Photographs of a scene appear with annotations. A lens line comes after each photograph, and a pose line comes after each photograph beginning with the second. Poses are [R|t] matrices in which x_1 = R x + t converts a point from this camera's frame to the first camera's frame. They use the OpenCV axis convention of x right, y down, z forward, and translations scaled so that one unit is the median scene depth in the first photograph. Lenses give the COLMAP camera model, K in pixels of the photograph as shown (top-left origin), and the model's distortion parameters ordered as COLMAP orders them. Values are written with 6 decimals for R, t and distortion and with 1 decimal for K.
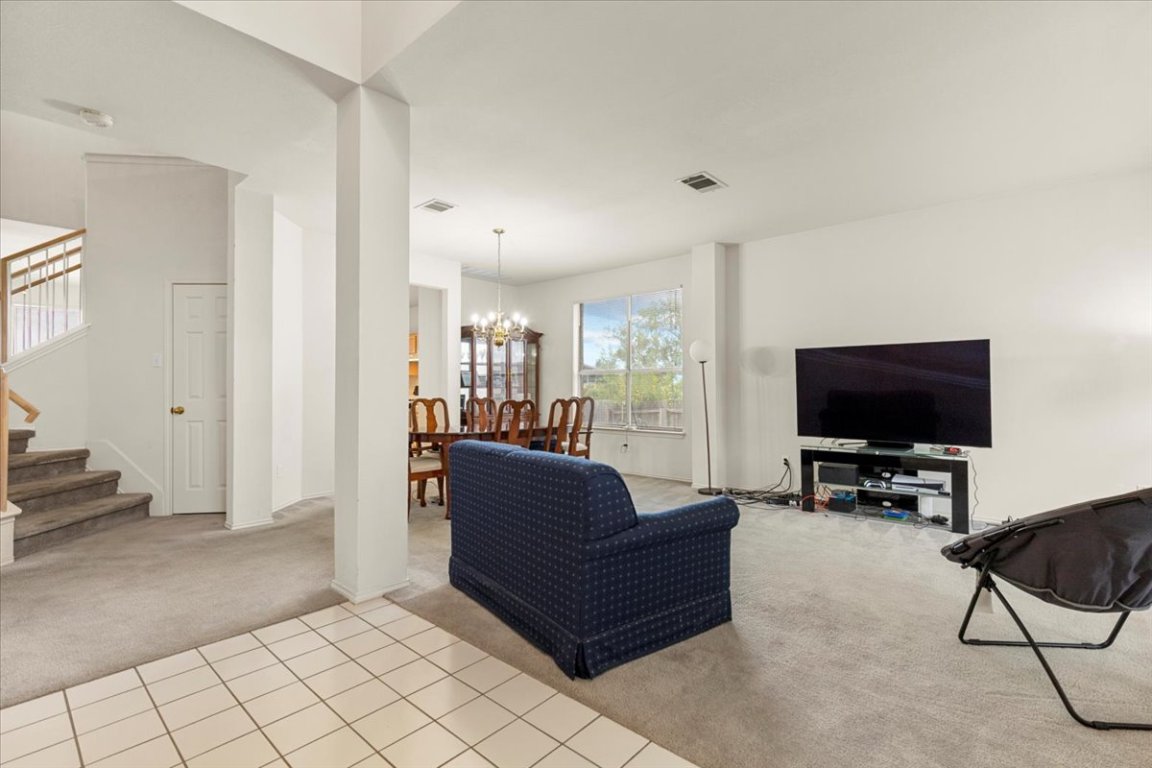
lens RADIAL K [[523.2, 0, 576.0], [0, 523.2, 384.0], [0, 0, 1]] dist [0.000596, -0.000039]
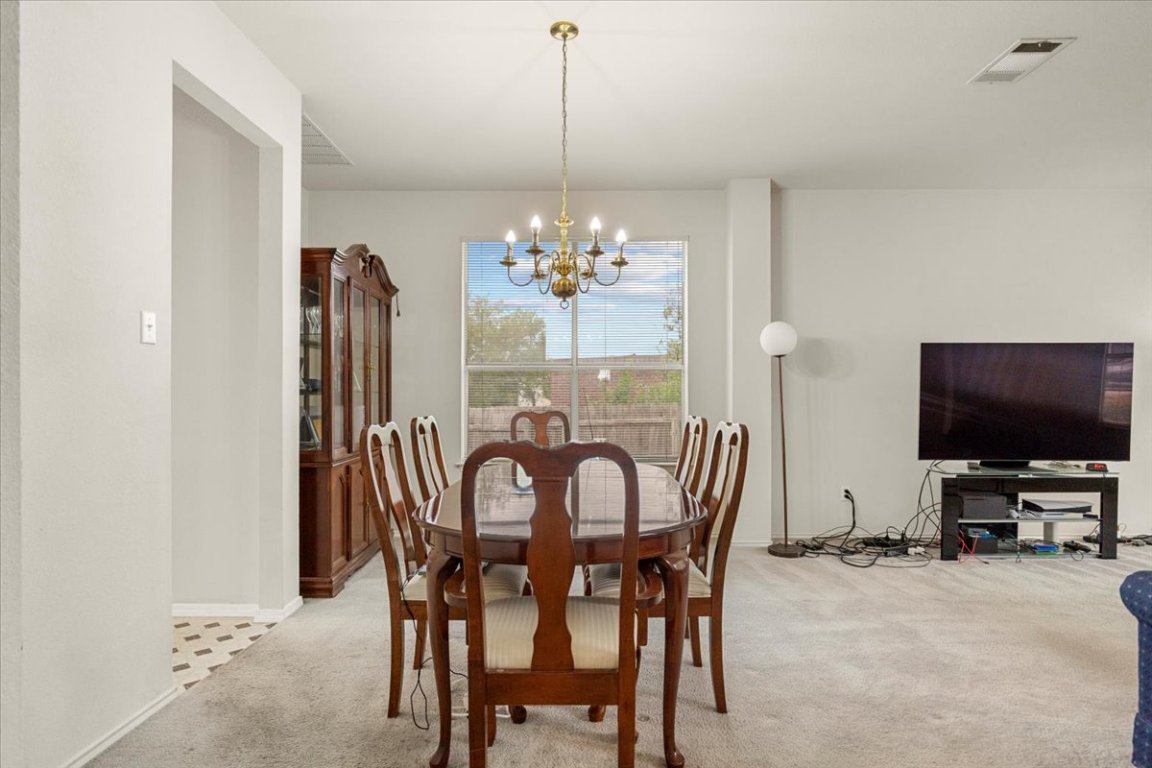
lens RADIAL K [[589.3, 0, 576.0], [0, 589.3, 384.0], [0, 0, 1]] dist [-0.000862, -0.000256]
pose [[0.743168, -0.002077, 0.669101, -0.585579], [-0.003501, 0.999969, 0.006993, -0.015811], [-0.669096, -0.007539, 0.743138, 0.834623]]
